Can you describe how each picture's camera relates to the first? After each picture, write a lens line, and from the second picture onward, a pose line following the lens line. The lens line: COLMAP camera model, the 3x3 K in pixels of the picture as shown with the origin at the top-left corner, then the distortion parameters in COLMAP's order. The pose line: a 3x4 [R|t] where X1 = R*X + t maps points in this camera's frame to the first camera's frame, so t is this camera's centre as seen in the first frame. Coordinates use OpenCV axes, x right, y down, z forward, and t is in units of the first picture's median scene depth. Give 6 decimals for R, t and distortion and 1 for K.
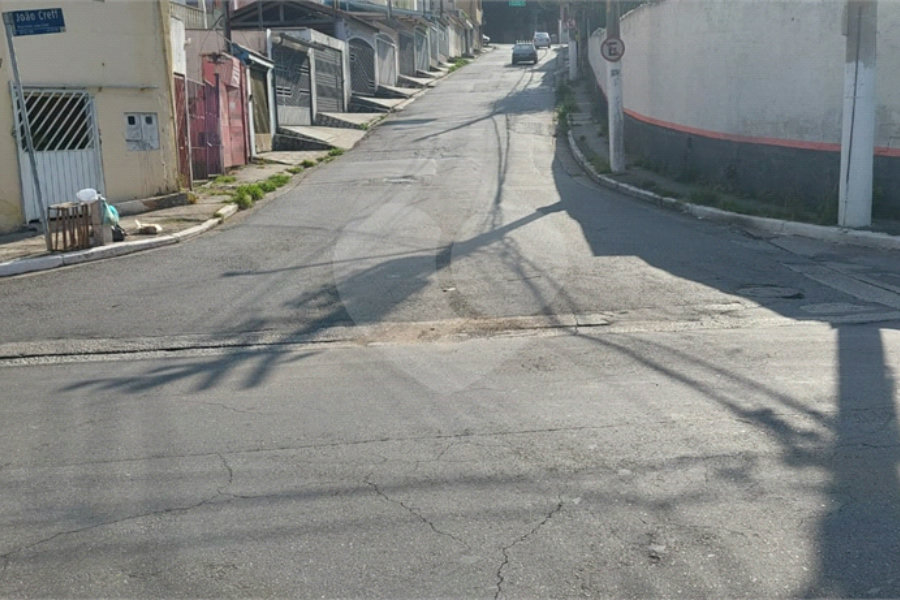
lens RADIAL K [[967.8, 0, 468.0], [0, 967.8, 284.6], [0, 0, 1]] dist [0.142343, -0.246235]
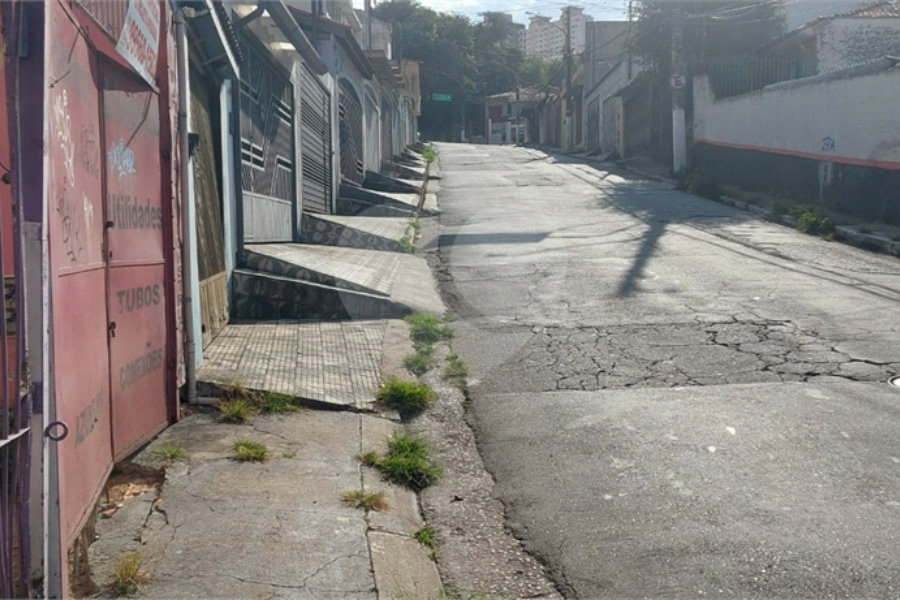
lens RADIAL K [[967.8, 0, 468.0], [0, 967.8, 284.6], [0, 0, 1]] dist [0.142343, -0.246235]
pose [[0.991329, -0.000107, 0.131406, -0.159885], [0.014510, 0.993974, -0.108655, -0.109708], [-0.130603, 0.109619, 0.985356, 0.645149]]
